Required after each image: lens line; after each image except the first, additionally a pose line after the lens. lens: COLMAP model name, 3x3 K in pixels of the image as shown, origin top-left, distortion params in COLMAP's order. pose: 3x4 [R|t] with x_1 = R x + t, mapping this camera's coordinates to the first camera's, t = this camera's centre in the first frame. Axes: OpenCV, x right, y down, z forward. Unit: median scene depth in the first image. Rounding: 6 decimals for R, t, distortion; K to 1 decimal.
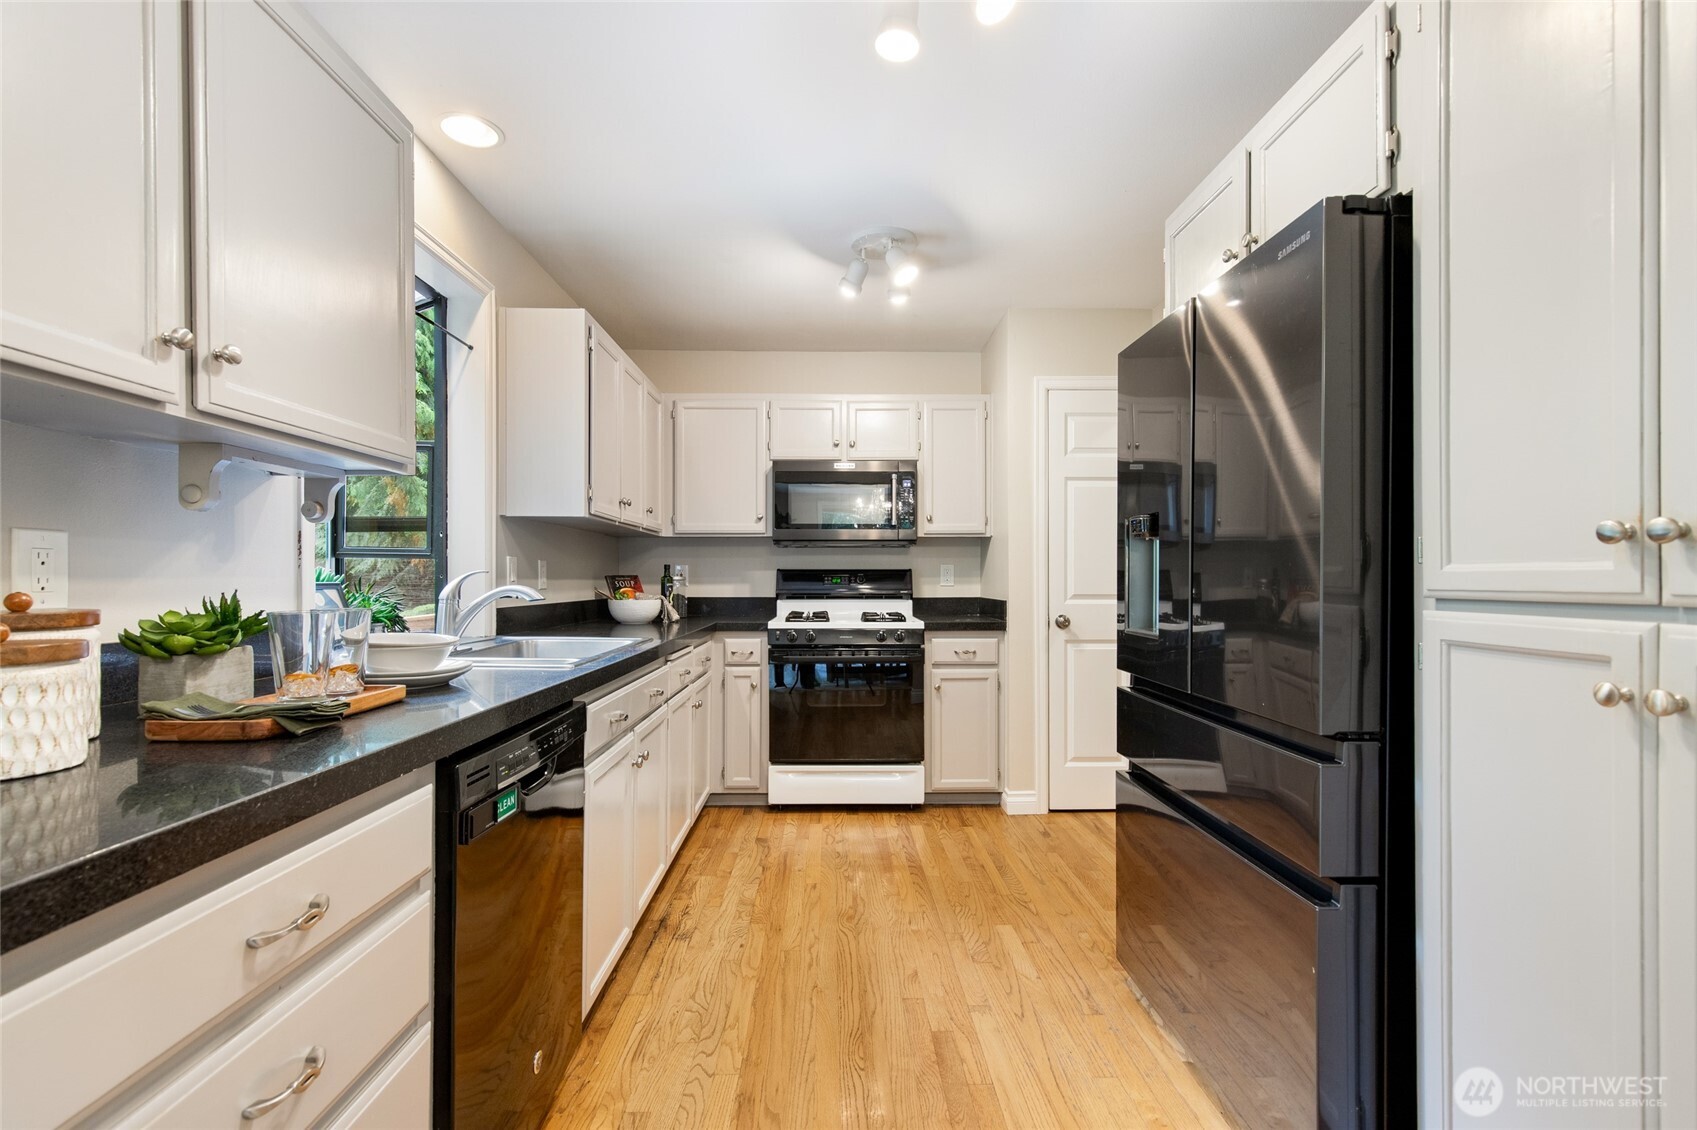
lens RADIAL K [[762.3, 0, 846.0], [0, 762.3, 569.3], [0, 0, 1]] dist [0.004653, -0.000245]
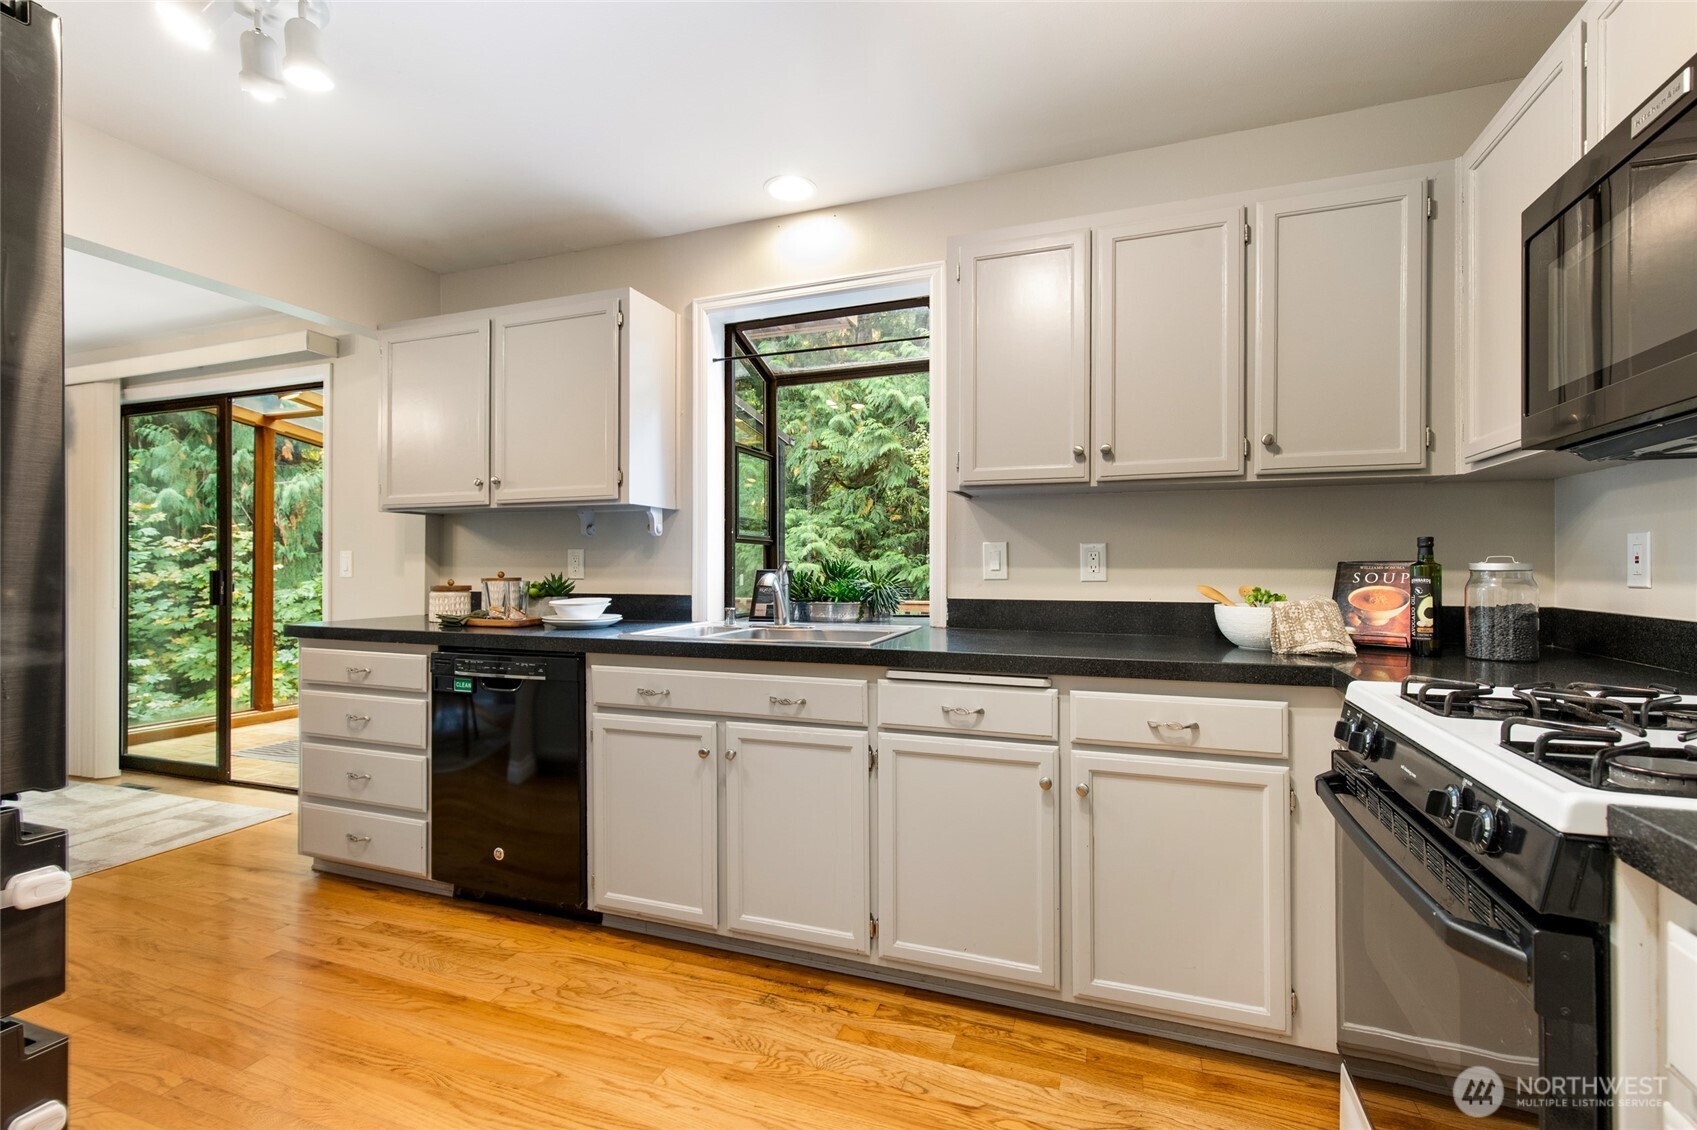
lens RADIAL K [[762.3, 0, 846.0], [0, 762.3, 569.3], [0, 0, 1]] dist [0.004653, -0.000245]
pose [[-0.367955, 0.001020, -0.929843, 0.565015], [0.012144, 0.999919, -0.003709, 0.021146], [0.929764, -0.012657, -0.367938, 1.502575]]
